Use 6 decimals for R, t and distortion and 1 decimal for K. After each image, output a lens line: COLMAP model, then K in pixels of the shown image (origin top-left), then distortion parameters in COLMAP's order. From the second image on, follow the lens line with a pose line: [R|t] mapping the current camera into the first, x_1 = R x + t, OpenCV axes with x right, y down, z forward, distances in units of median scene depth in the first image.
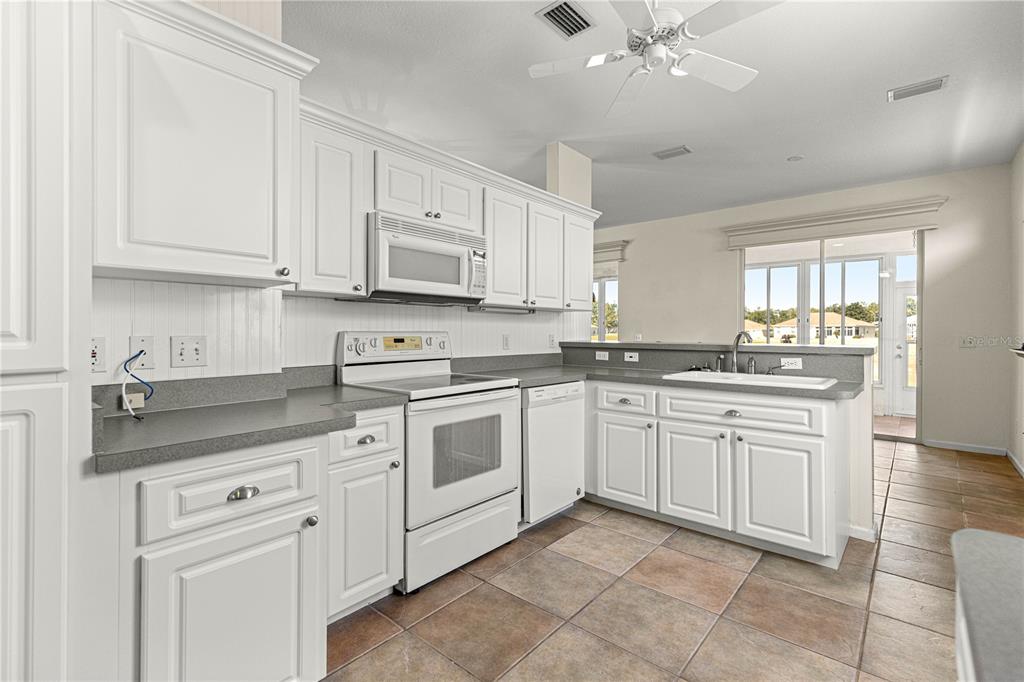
lens RADIAL K [[463.1, 0, 509.4], [0, 463.1, 330.1], [0, 0, 1]] dist [0.006491, -0.001397]
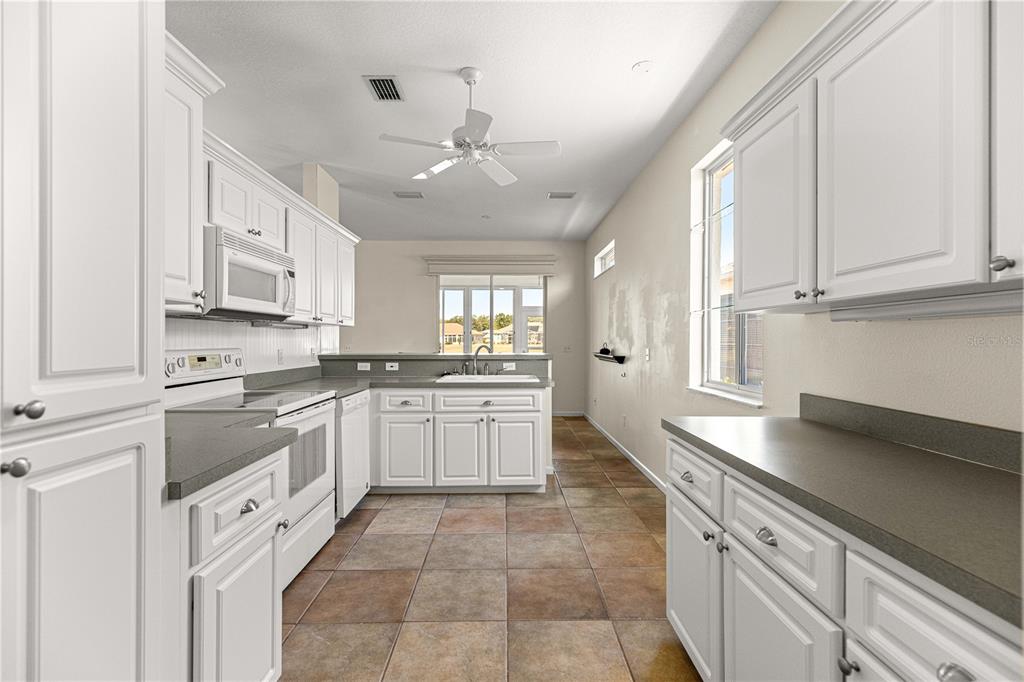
lens RADIAL K [[463.1, 0, 509.2], [0, 463.1, 336.7], [0, 0, 1]] dist [0.006491, -0.001397]
pose [[0.745749, 0.002381, 0.666223, -0.412963], [-0.001119, 0.999997, -0.002321, -0.021576], [-0.666227, 0.000986, 0.745749, -0.107583]]
